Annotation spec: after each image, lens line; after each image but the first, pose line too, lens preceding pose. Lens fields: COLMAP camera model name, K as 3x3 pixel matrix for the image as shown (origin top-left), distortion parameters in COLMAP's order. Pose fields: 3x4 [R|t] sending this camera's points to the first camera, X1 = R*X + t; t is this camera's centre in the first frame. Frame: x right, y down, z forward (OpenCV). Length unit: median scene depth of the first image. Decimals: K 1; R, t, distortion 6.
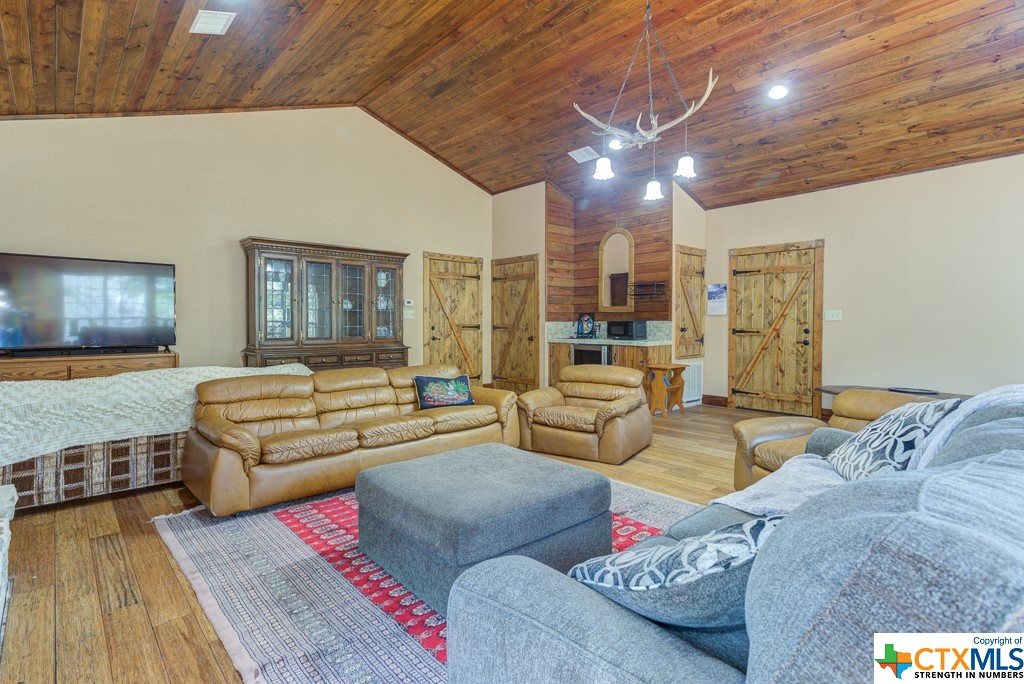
lens RADIAL K [[511.2, 0, 511.7], [0, 511.2, 334.4], [0, 0, 1]] dist [0.027274, 0.001254]
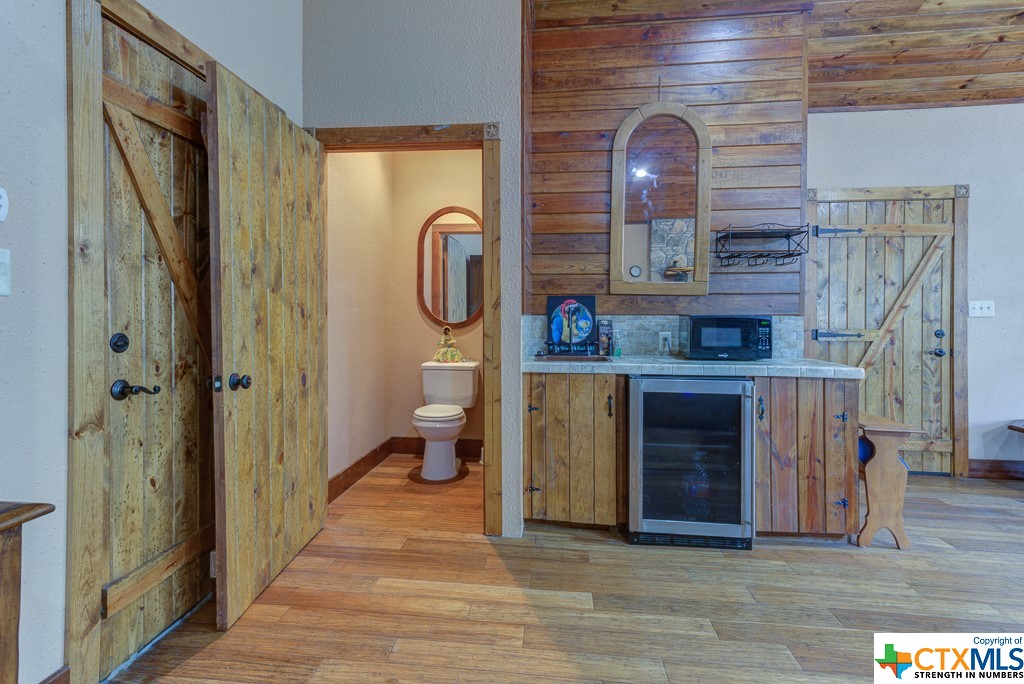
lens RADIAL K [[511.2, 0, 513.3], [0, 511.2, 314.7], [0, 0, 1]] dist [0.027274, 0.001254]
pose [[0.743119, 0.003955, 0.669147, -0.210459], [0.008978, 0.999834, -0.015881, -0.023021], [-0.669099, 0.017809, 0.742960, 0.860487]]
